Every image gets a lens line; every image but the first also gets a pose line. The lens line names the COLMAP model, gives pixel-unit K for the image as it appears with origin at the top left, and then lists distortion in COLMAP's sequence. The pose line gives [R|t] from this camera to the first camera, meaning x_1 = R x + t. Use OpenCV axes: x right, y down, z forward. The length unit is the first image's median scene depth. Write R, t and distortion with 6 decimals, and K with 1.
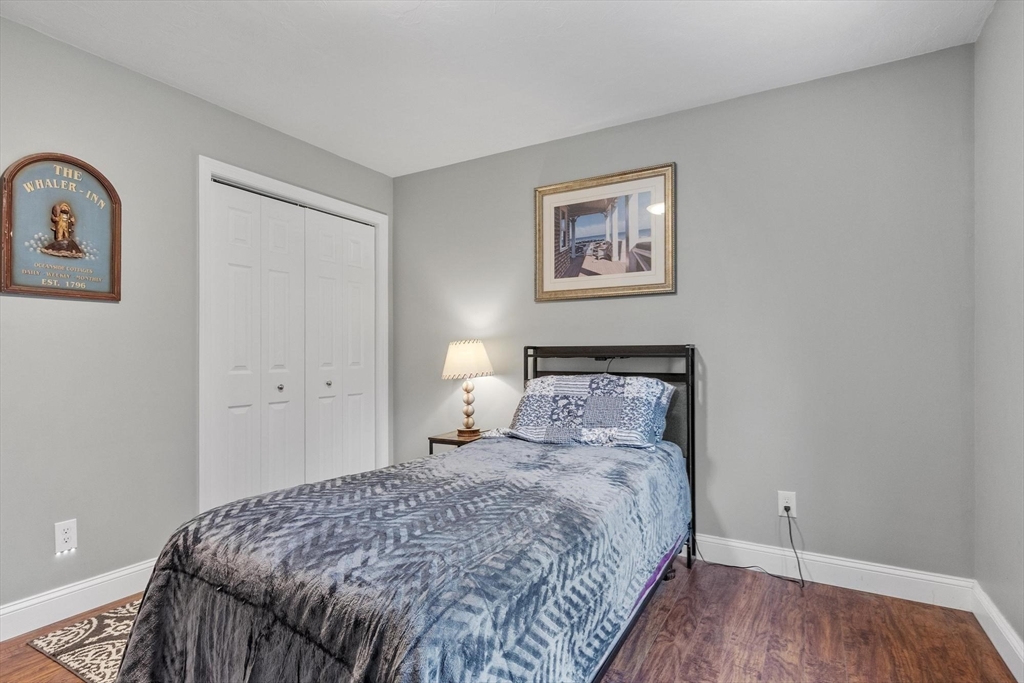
lens RADIAL K [[517.3, 0, 512.0], [0, 517.3, 341.5], [0, 0, 1]] dist [0.001685, 0.000263]
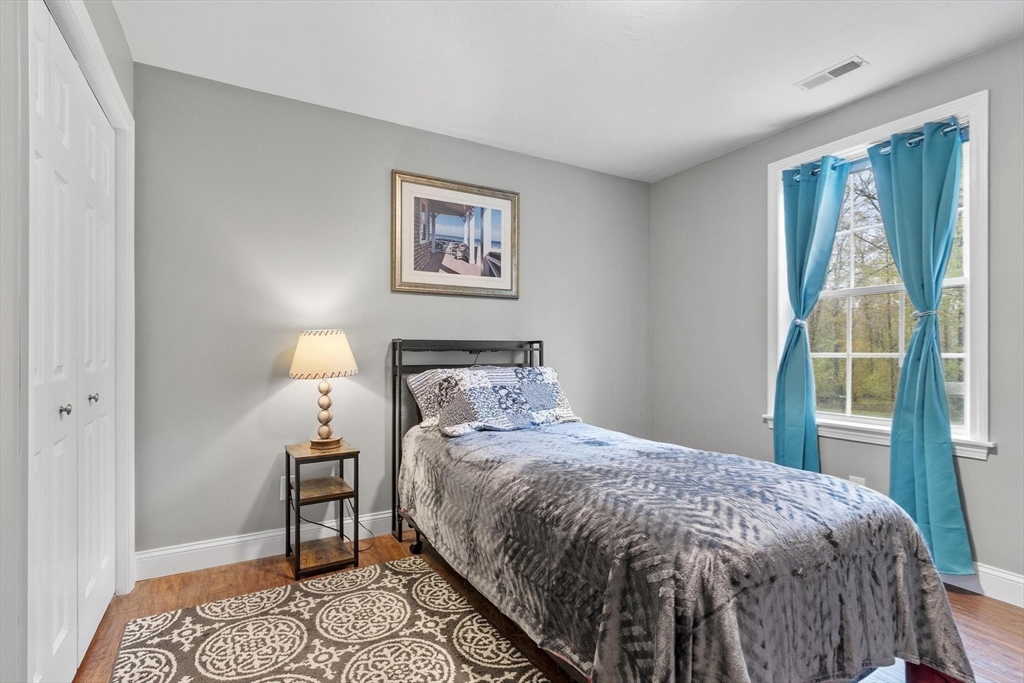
lens RADIAL K [[474.9, 0, 509.4], [0, 474.9, 351.4], [0, 0, 1]] dist [0.000929, -0.000618]
pose [[0.512374, -0.005090, 0.858747, -0.628801], [-0.024343, 0.999495, 0.020448, 0.009213], [-0.858417, -0.031382, 0.511991, 0.400953]]
